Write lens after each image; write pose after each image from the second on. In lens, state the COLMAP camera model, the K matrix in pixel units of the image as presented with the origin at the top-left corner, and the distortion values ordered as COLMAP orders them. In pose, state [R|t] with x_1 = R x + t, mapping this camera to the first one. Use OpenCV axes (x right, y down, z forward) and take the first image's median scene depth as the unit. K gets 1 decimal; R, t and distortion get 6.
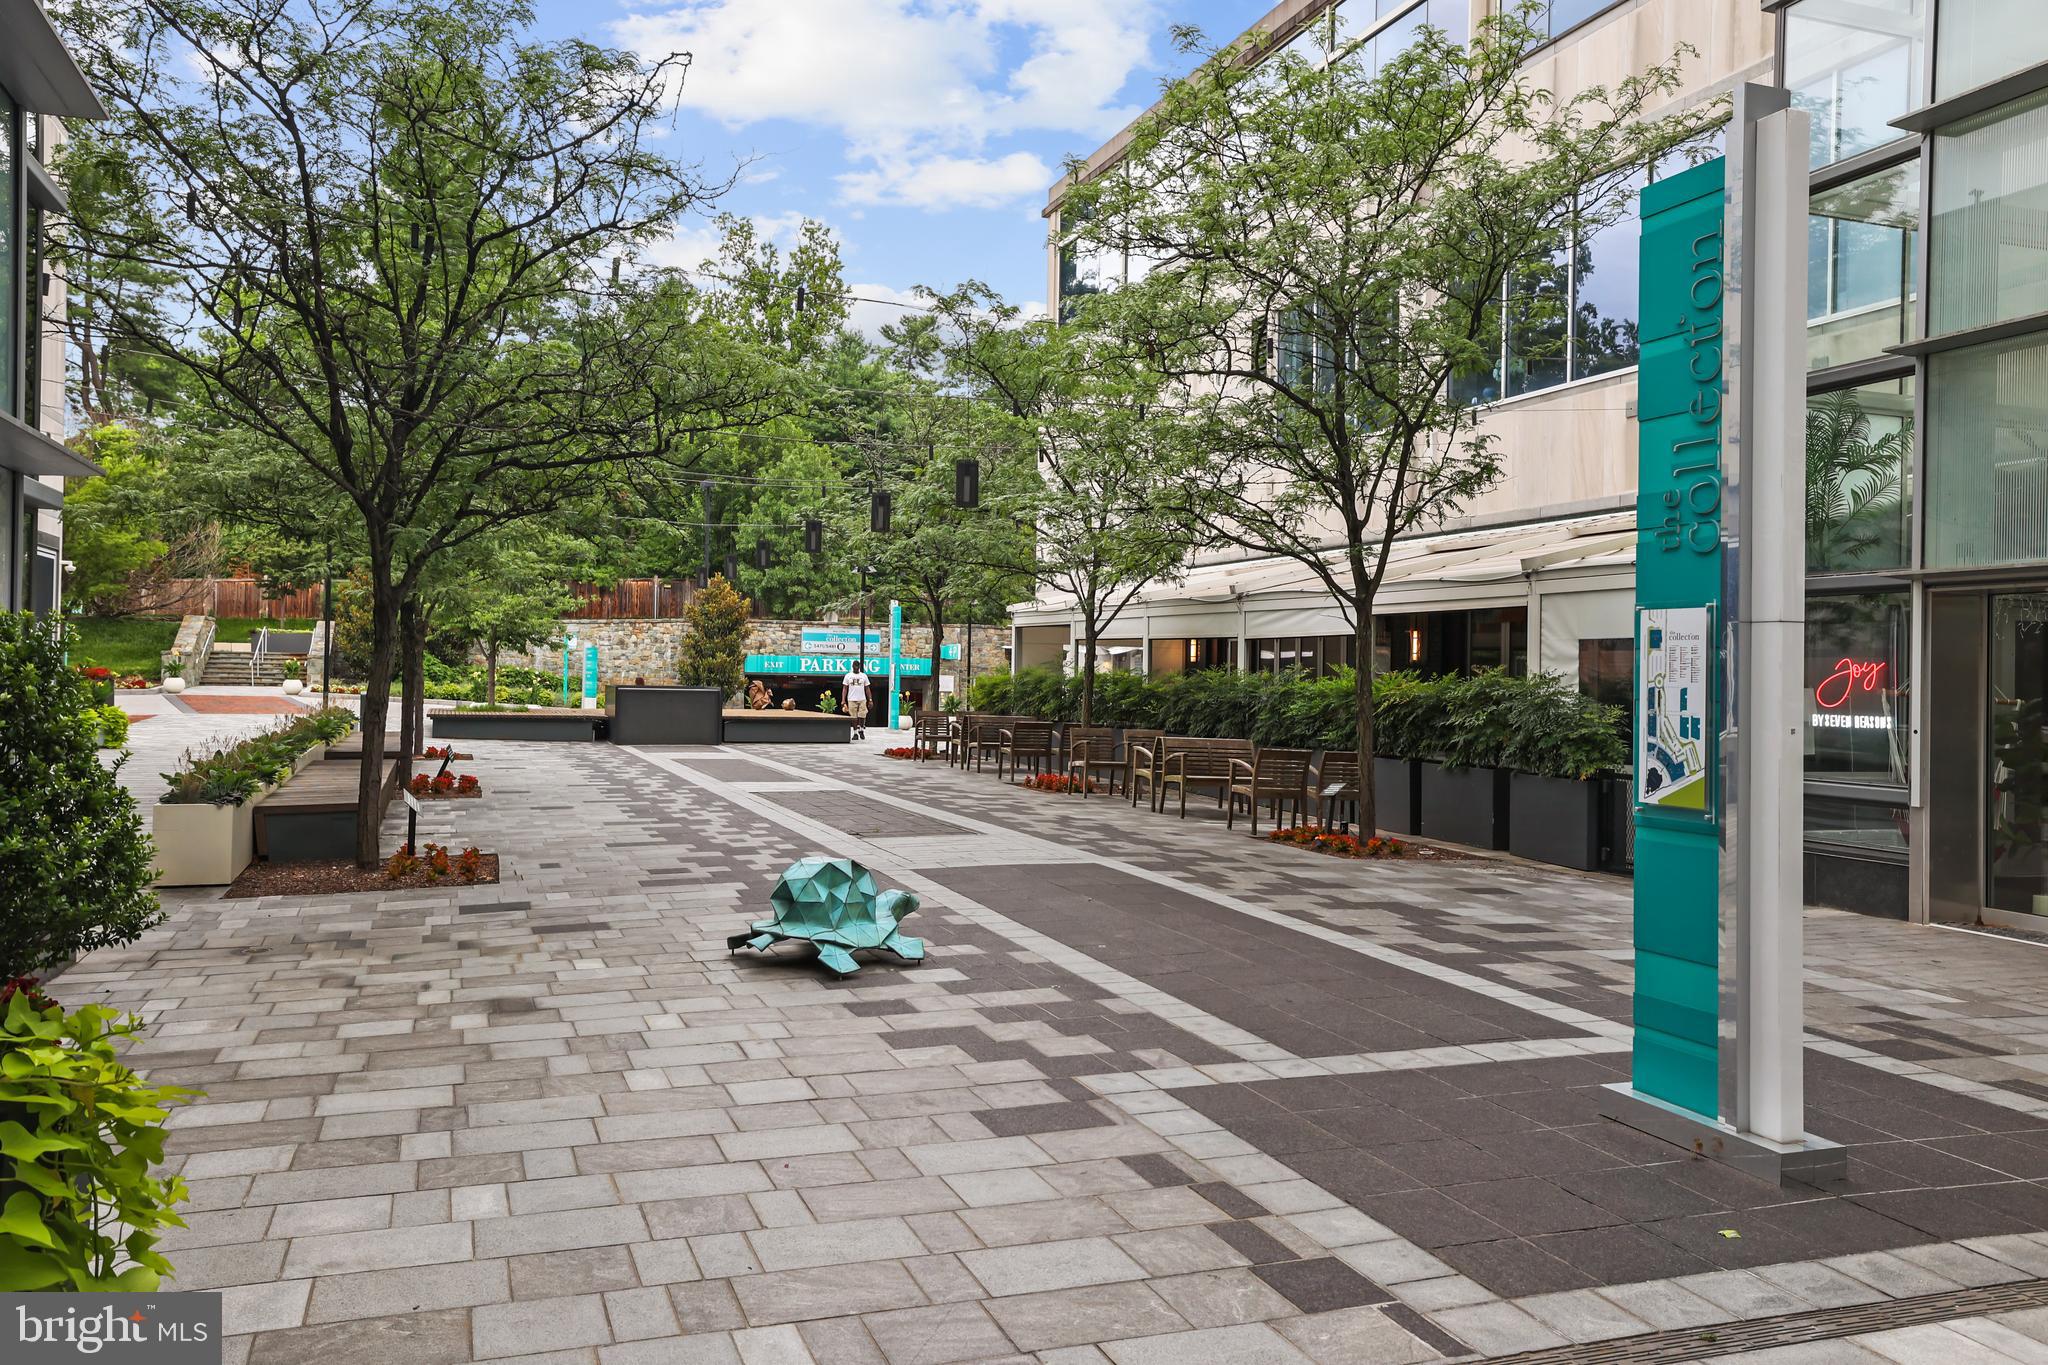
lens RADIAL K [[1537.0, 0, 1024.0], [0, 1537.0, 682.5], [0, 0, 1]] dist [0.000538, -0.000156]
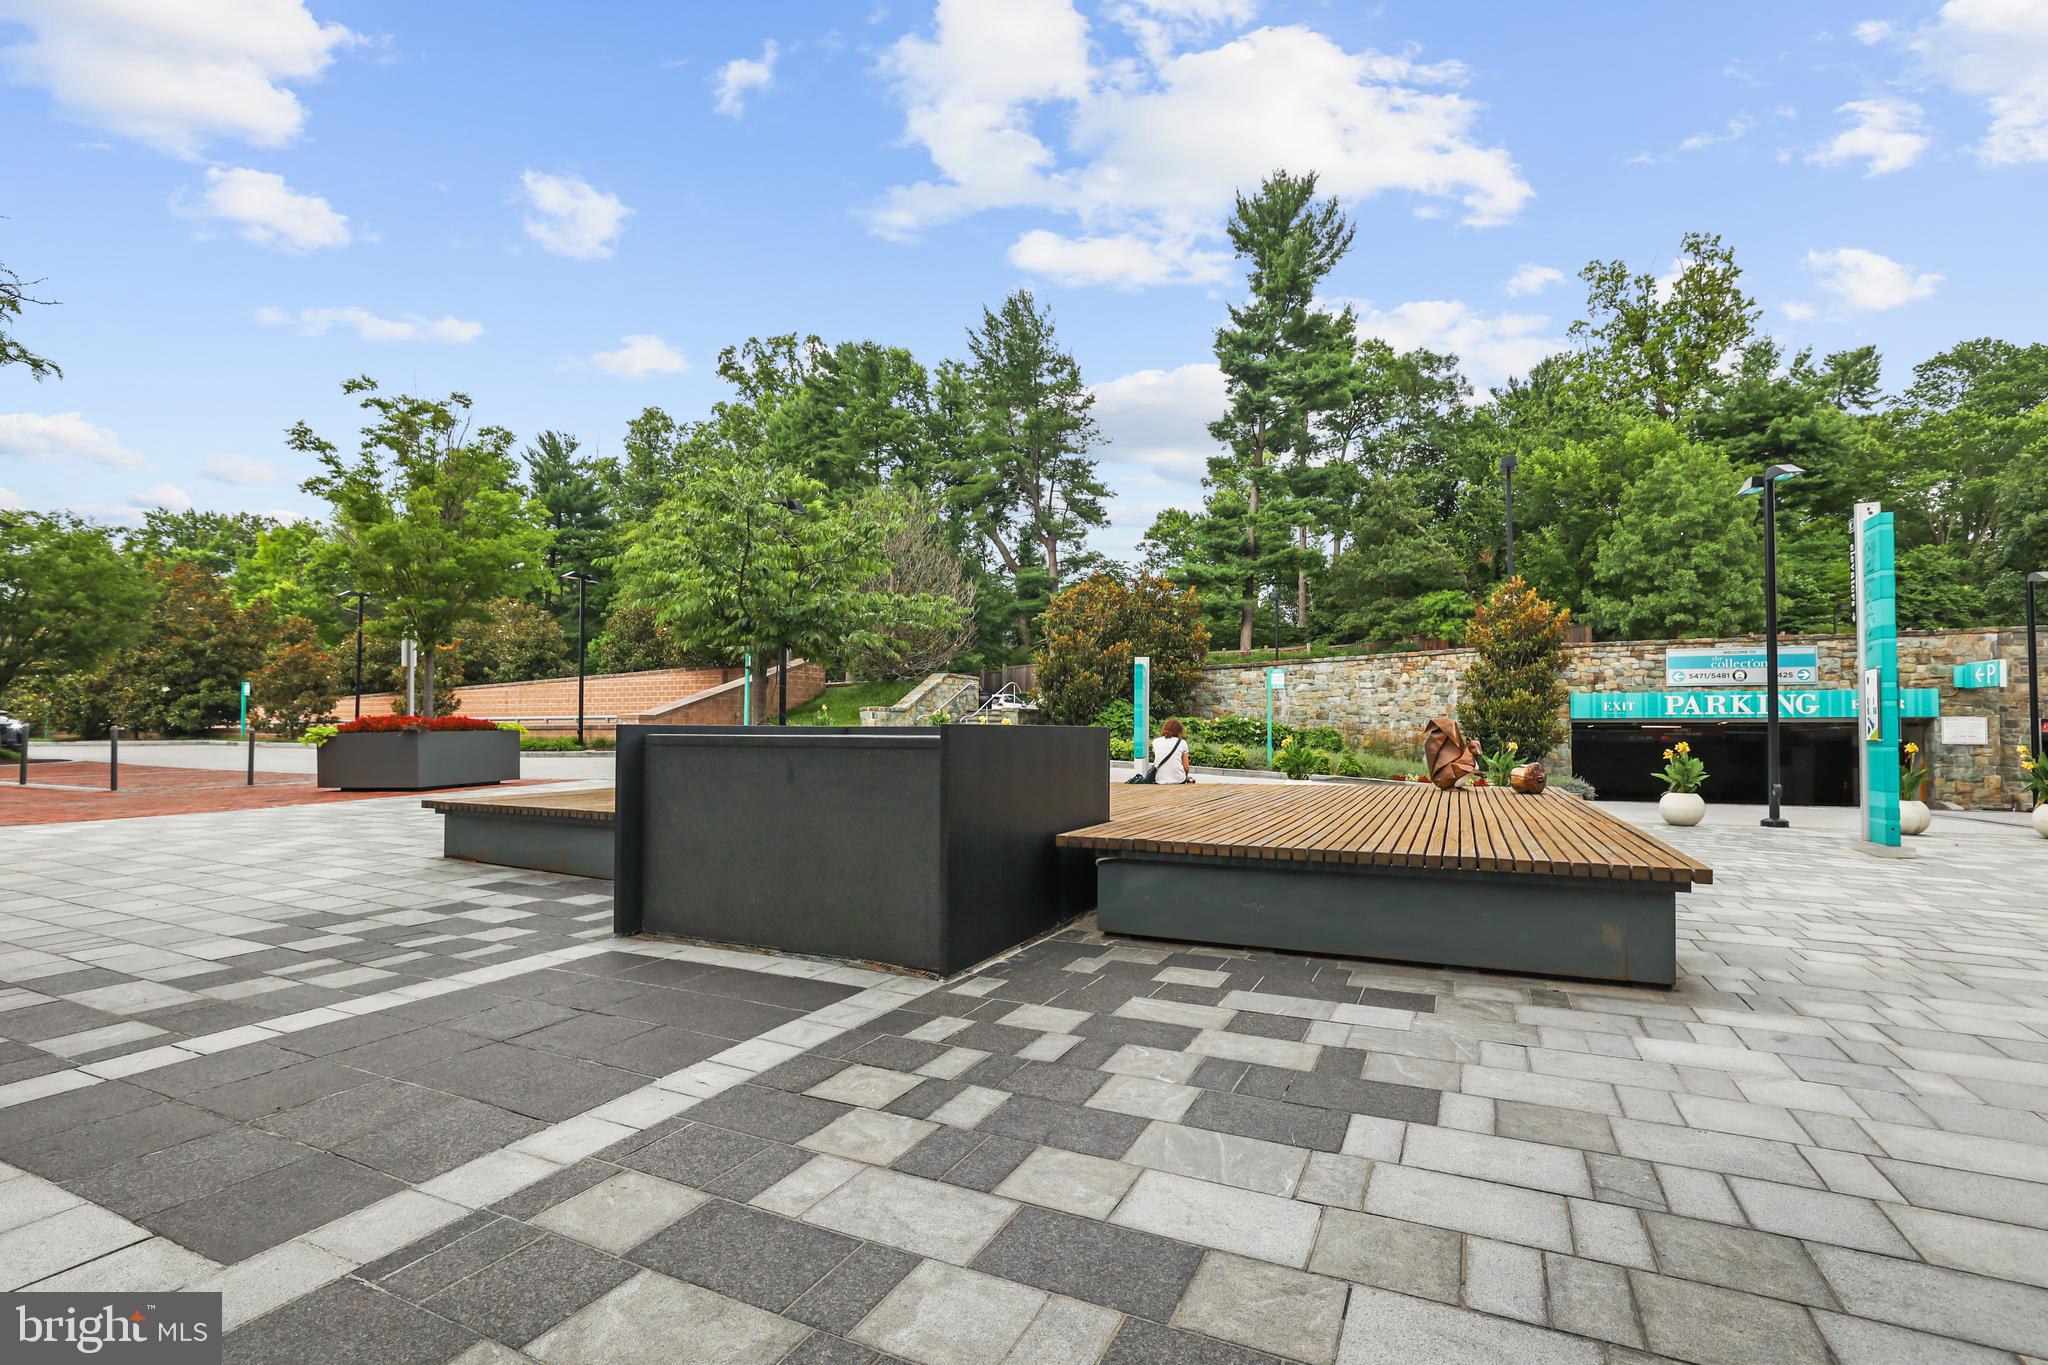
lens RADIAL K [[988.8, 0, 1024.0], [0, 988.8, 682.5], [0, 0, 1]] dist [0.000003, 0.000454]
pose [[0.719512, -0.047391, -0.692861, -0.039641], [0.003946, 0.997932, -0.064160, 0.003495], [0.694469, 0.043430, 0.718211, 0.402842]]
